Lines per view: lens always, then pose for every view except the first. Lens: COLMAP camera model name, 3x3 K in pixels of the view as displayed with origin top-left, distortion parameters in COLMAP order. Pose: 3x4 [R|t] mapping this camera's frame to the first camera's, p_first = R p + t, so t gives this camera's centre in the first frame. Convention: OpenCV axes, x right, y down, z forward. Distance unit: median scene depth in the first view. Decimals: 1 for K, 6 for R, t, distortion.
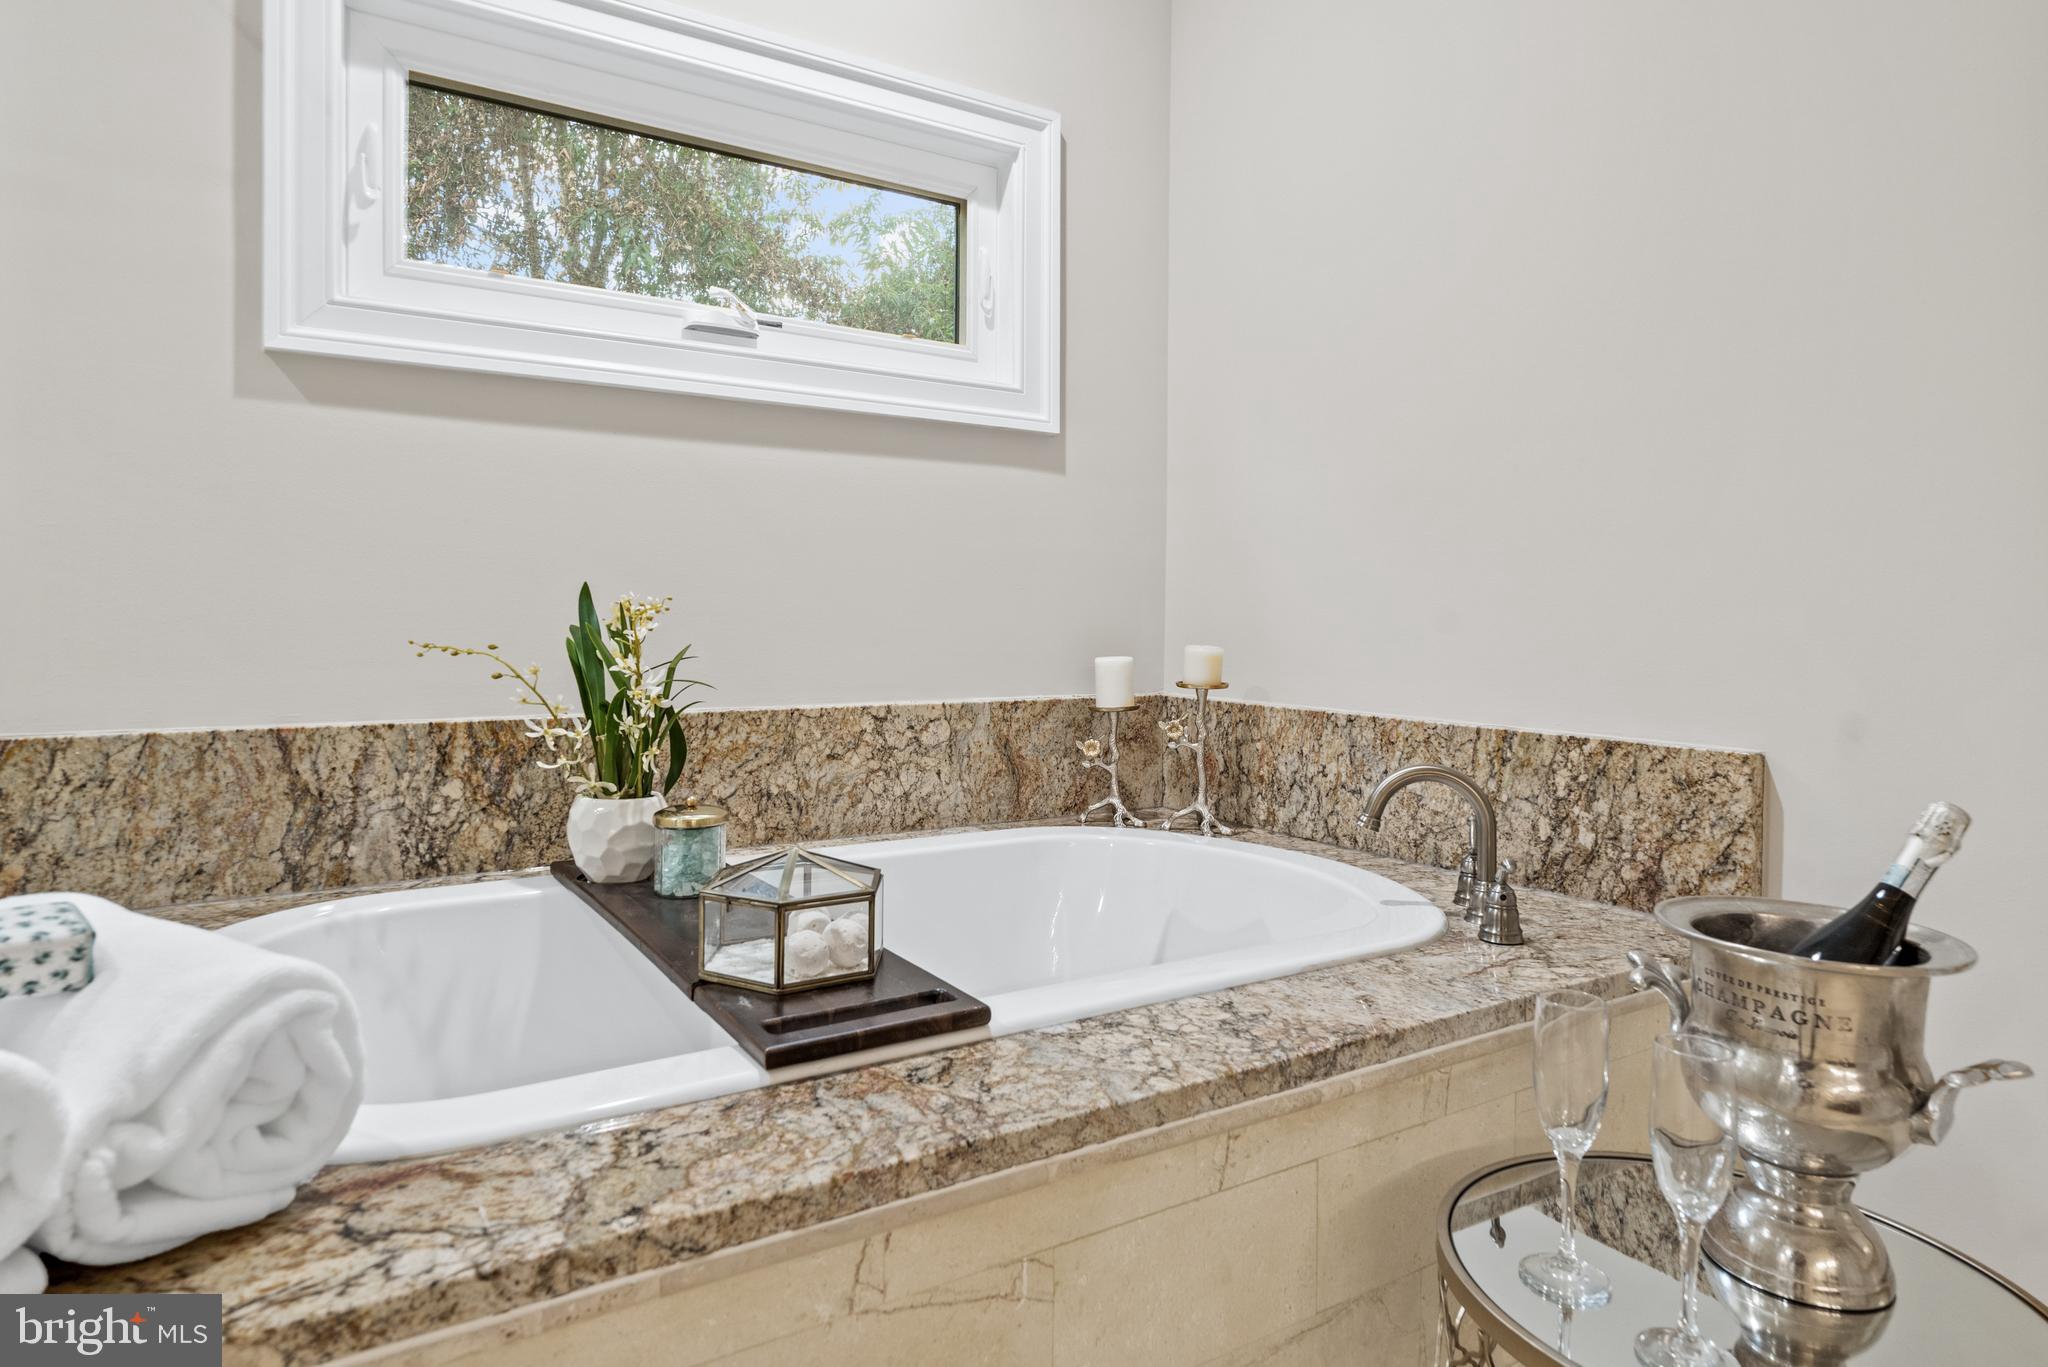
lens RADIAL K [[1180.7, 0, 1048.3], [0, 1180.7, 623.1], [0, 0, 1]] dist [0.002522, 0.002806]
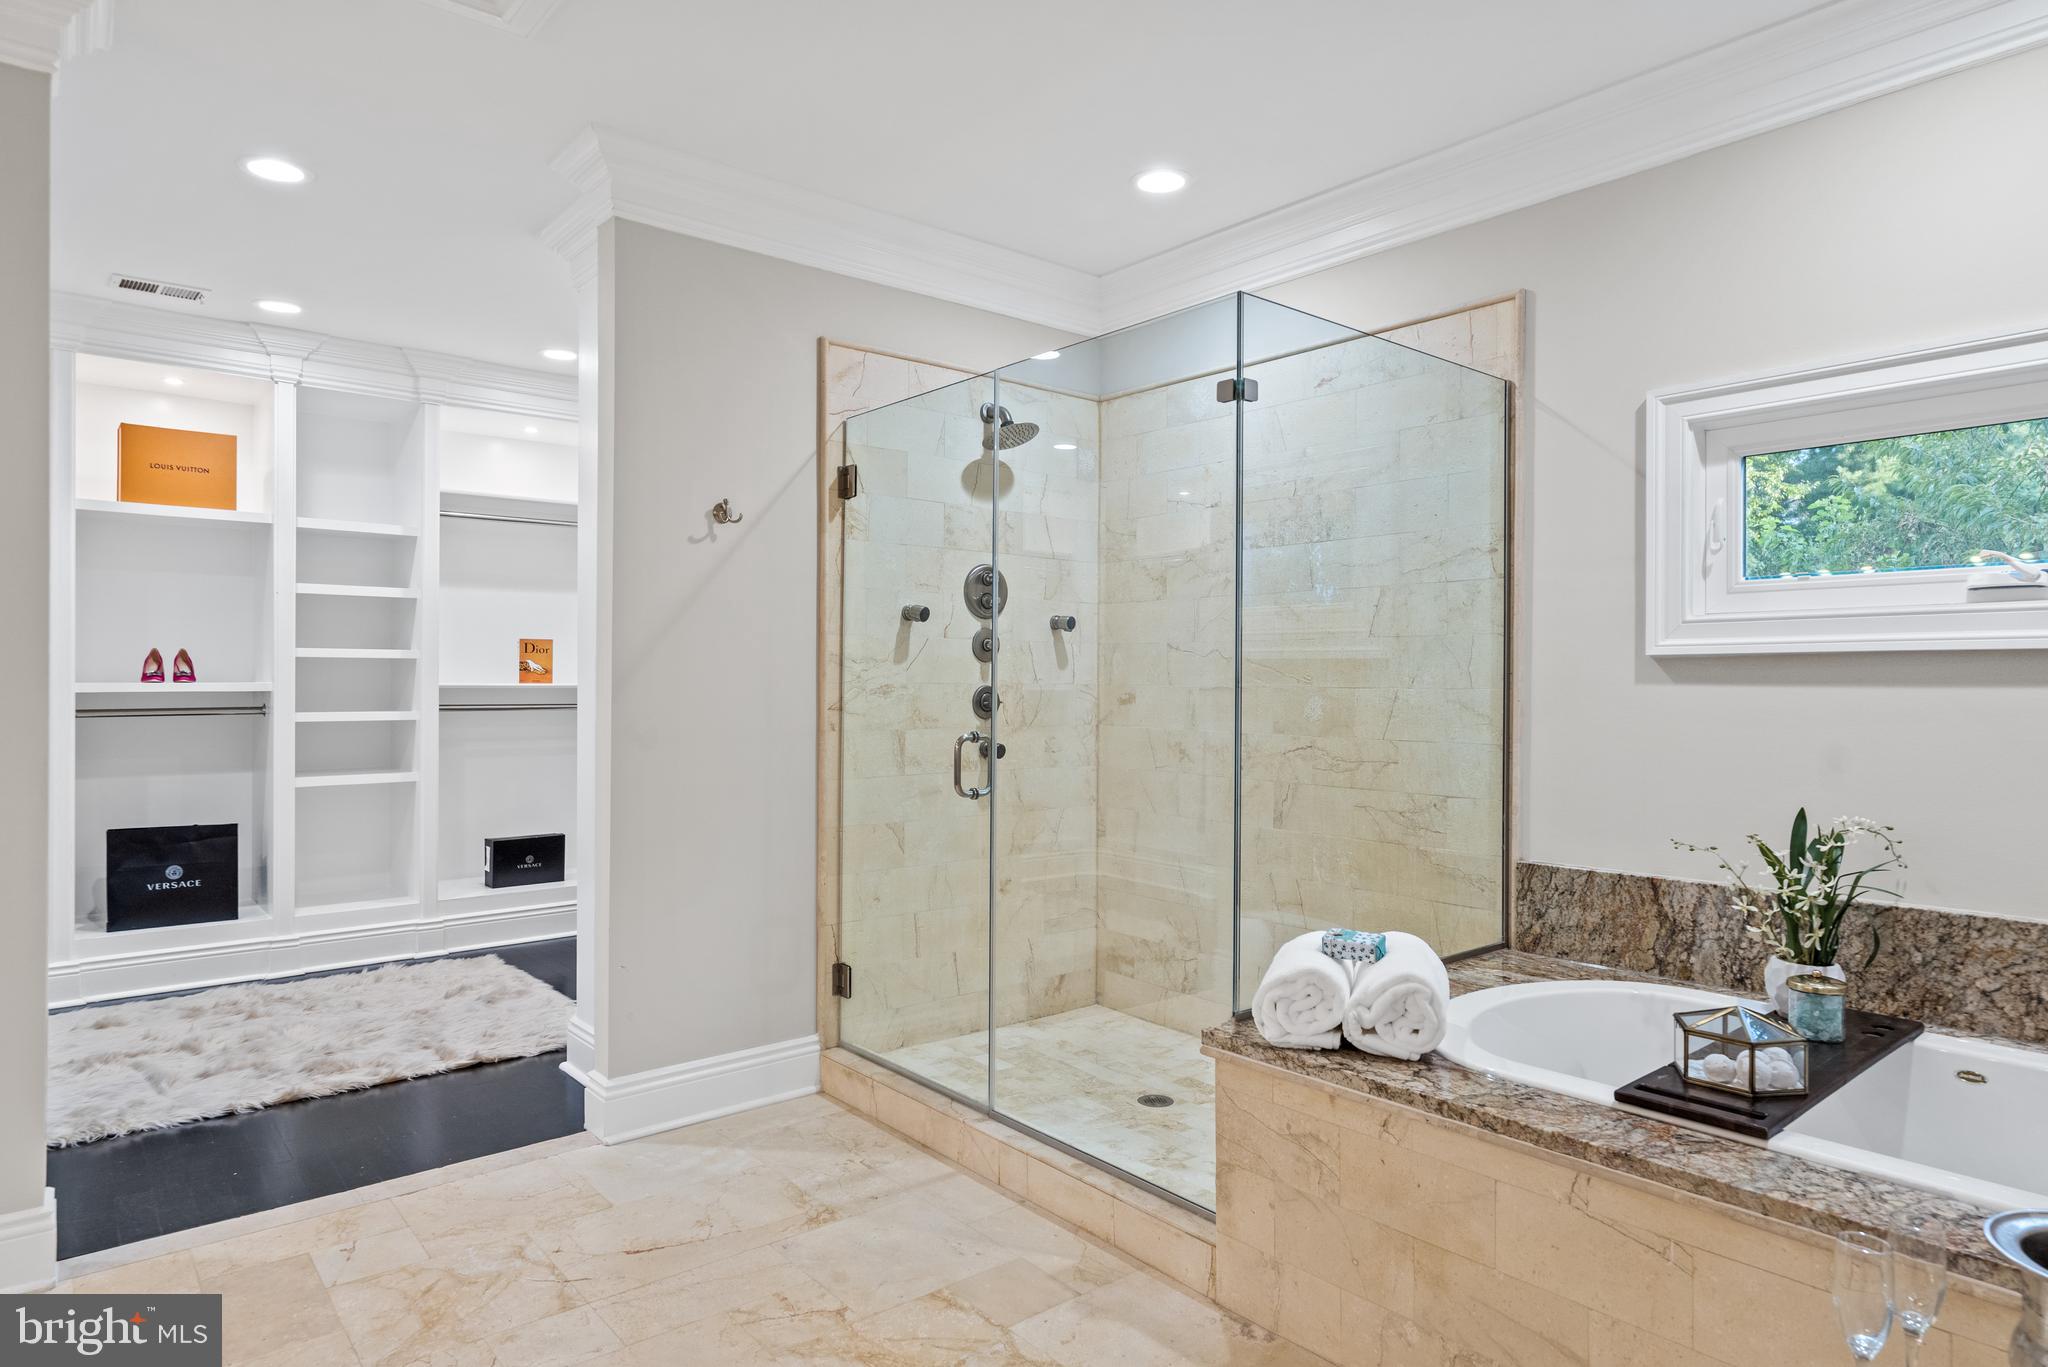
lens RADIAL K [[1180.7, 0, 1018.0], [0, 1180.7, 680.1], [0, 0, 1]] dist [0.002522, 0.002806]
pose [[0.136819, -0.014350, -0.990492, 0.949168], [-0.009176, 0.999834, -0.015753, -0.165995], [0.990554, 0.011244, 0.136664, -0.150359]]
